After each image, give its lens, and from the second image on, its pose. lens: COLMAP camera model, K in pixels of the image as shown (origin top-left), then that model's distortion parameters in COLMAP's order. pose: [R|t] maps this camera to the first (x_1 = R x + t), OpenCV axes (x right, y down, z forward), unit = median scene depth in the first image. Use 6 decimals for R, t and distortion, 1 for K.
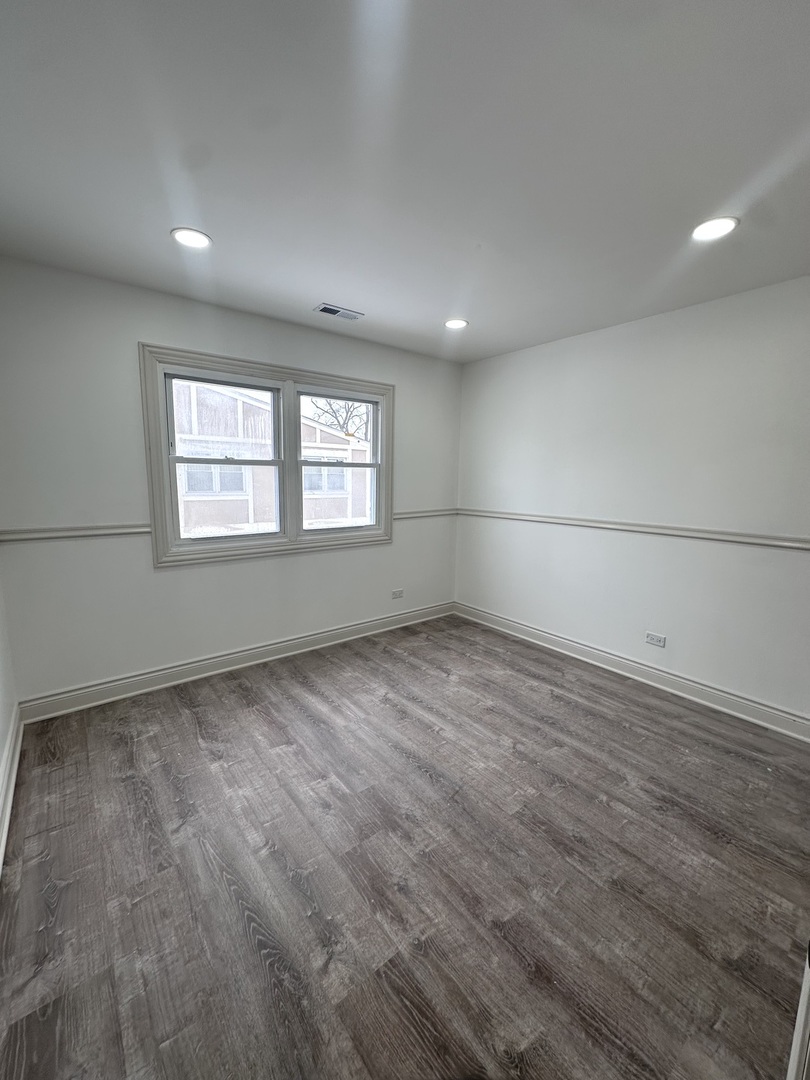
lens RADIAL K [[433.1, 0, 405.0], [0, 433.1, 540.0], [0, 0, 1]] dist [-0.000708, 0.000005]
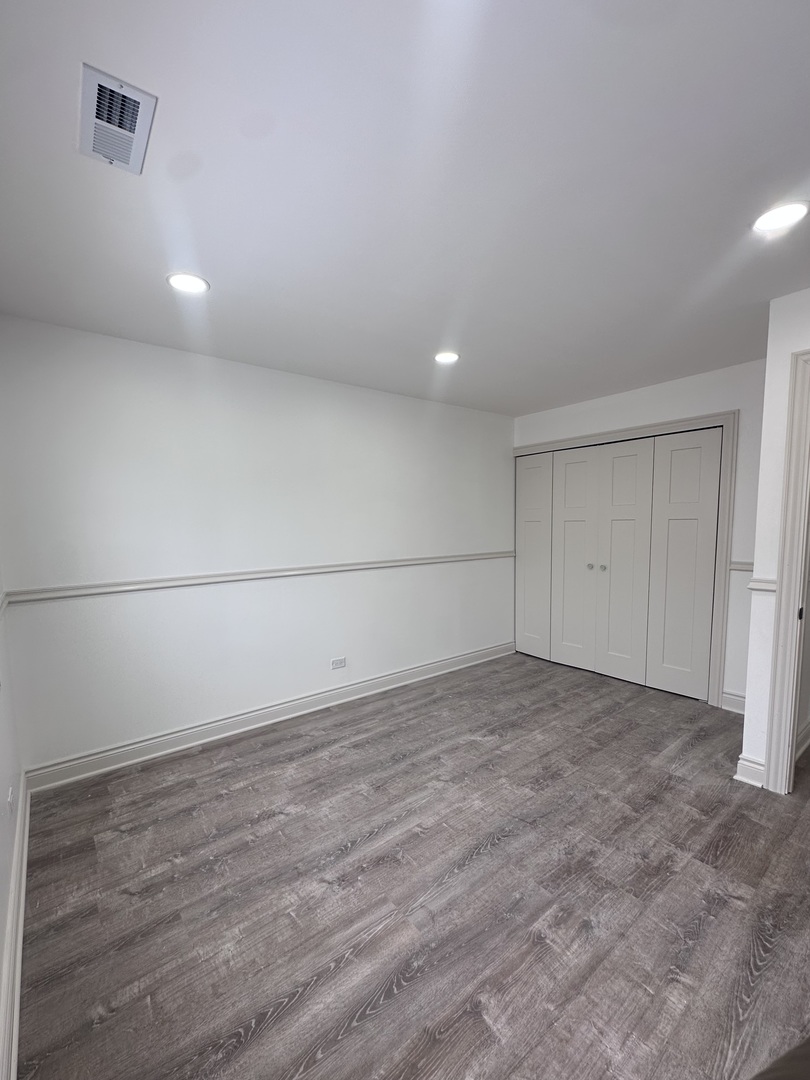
lens RADIAL K [[448.9, 0, 407.8], [0, 448.9, 567.8], [0, 0, 1]] dist [0.000021, 0.000538]
pose [[0.004905, -0.116259, 0.993207, -0.704617], [0.160161, 0.980488, 0.113980, -0.156242], [-0.987079, 0.158514, 0.023429, 0.889040]]
